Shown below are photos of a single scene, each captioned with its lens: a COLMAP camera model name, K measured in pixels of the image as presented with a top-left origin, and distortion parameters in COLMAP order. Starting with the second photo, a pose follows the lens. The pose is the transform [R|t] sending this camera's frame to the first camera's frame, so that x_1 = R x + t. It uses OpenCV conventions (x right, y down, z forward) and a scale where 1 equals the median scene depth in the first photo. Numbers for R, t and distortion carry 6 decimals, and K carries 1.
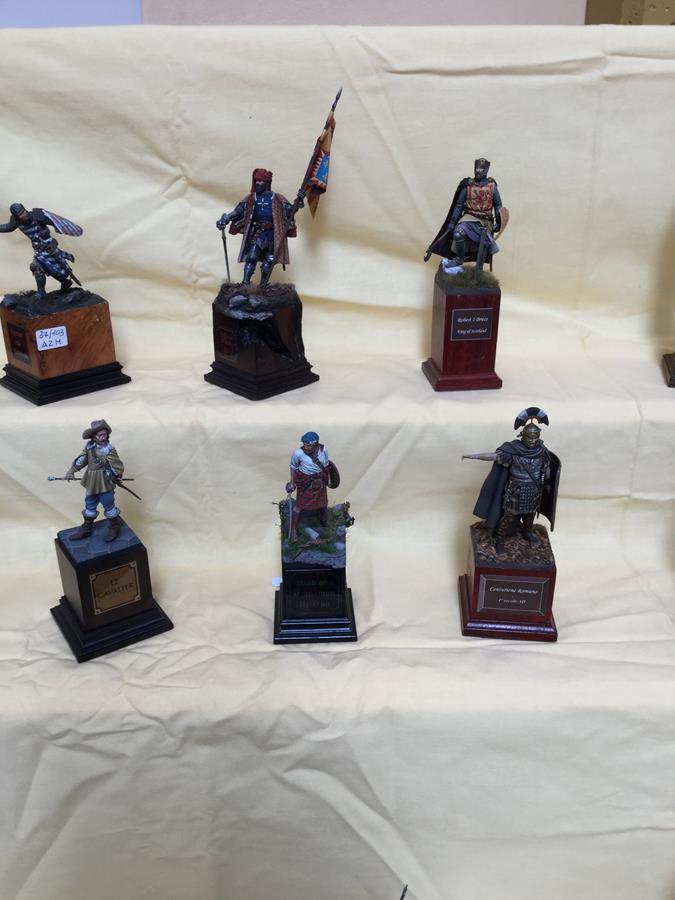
lens RADIAL K [[801.7, 0, 337.5], [0, 801.7, 450.0], [0, 0, 1]] dist [0.114819, -0.237801]
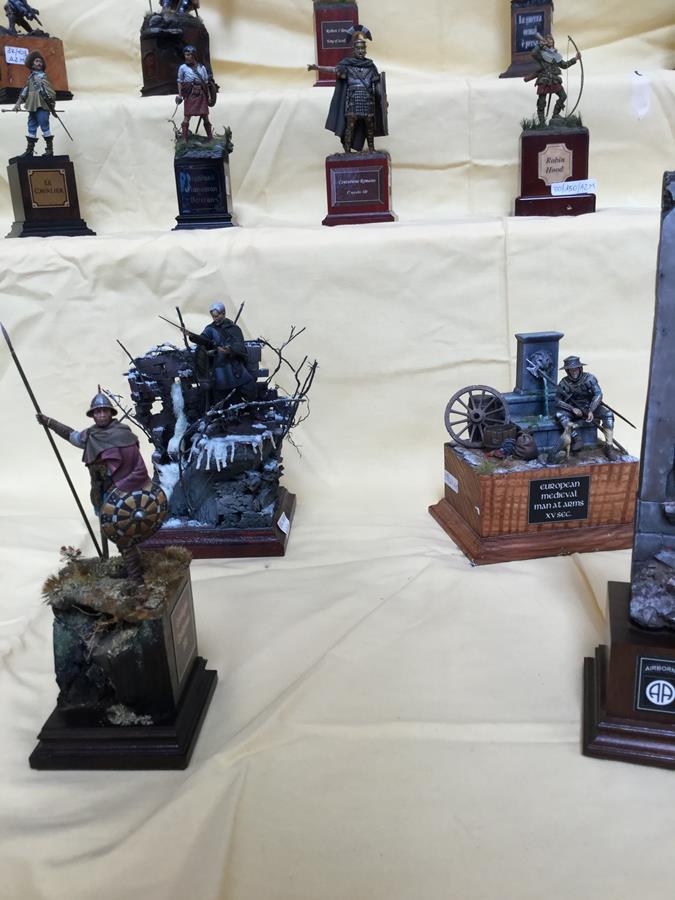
lens RADIAL K [[801.7, 0, 337.5], [0, 801.7, 450.0], [0, 0, 1]] dist [0.114819, -0.237801]
pose [[0.998394, -0.030701, -0.047608, 0.234871], [0.022901, 0.987414, -0.156487, 0.790523], [0.051813, 0.155146, 0.986532, -0.194827]]
